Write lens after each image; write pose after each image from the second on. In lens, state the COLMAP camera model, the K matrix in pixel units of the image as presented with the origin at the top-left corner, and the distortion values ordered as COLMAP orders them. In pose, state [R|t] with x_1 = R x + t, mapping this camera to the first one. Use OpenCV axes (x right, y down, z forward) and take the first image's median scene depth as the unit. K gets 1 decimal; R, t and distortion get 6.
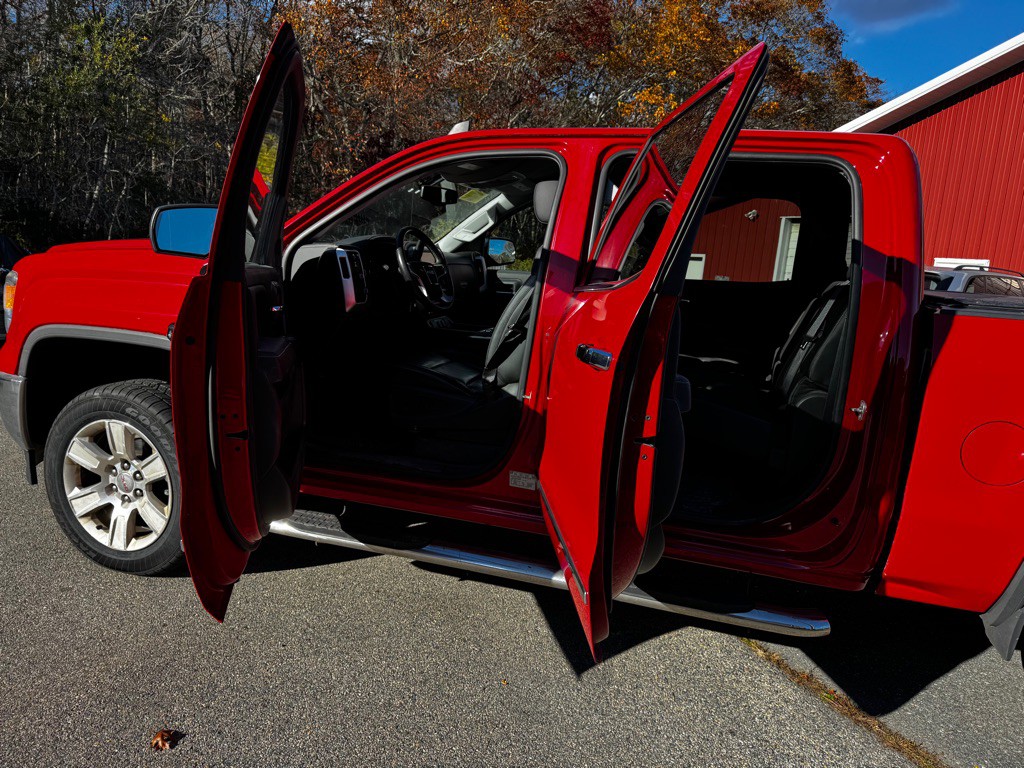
lens RADIAL K [[722.2, 0, 513.7], [0, 722.2, 383.0], [0, 0, 1]] dist [0.121375, -0.189318]
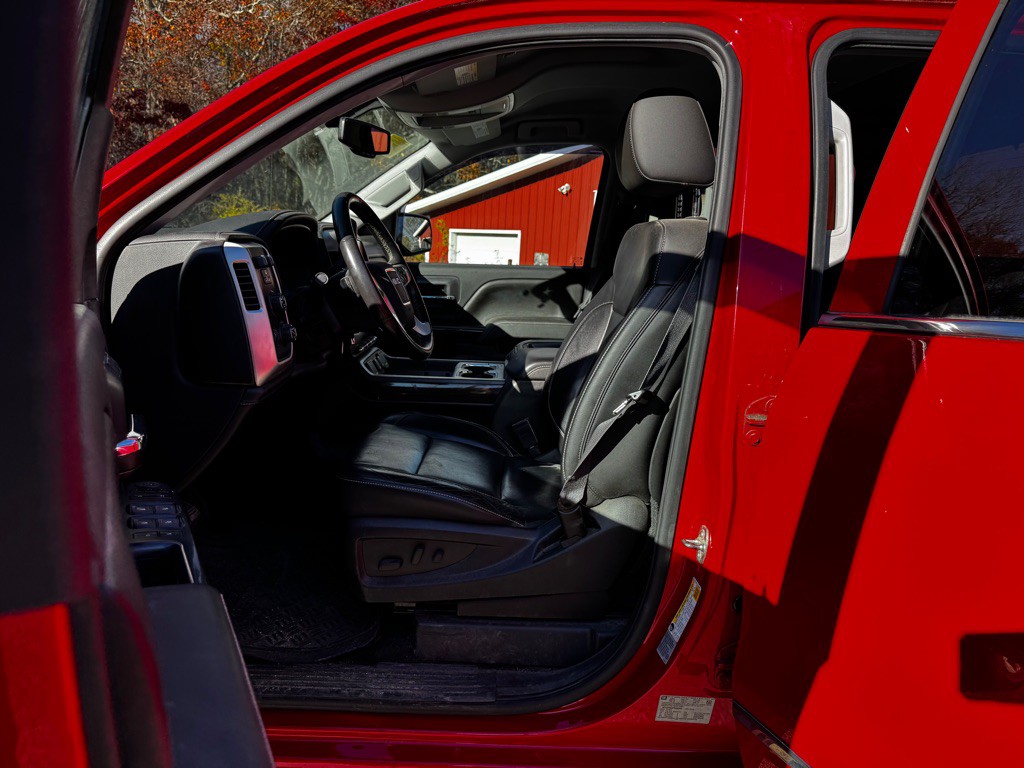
lens RADIAL K [[727.0, 0, 512.0], [0, 727.0, 384.0], [0, 0, 1]] dist [0.007107, 0.000510]
pose [[0.956273, -0.084083, 0.280129, -0.205340], [0.075288, 0.996276, 0.042031, -0.105861], [-0.282620, -0.019103, 0.959042, 0.535026]]
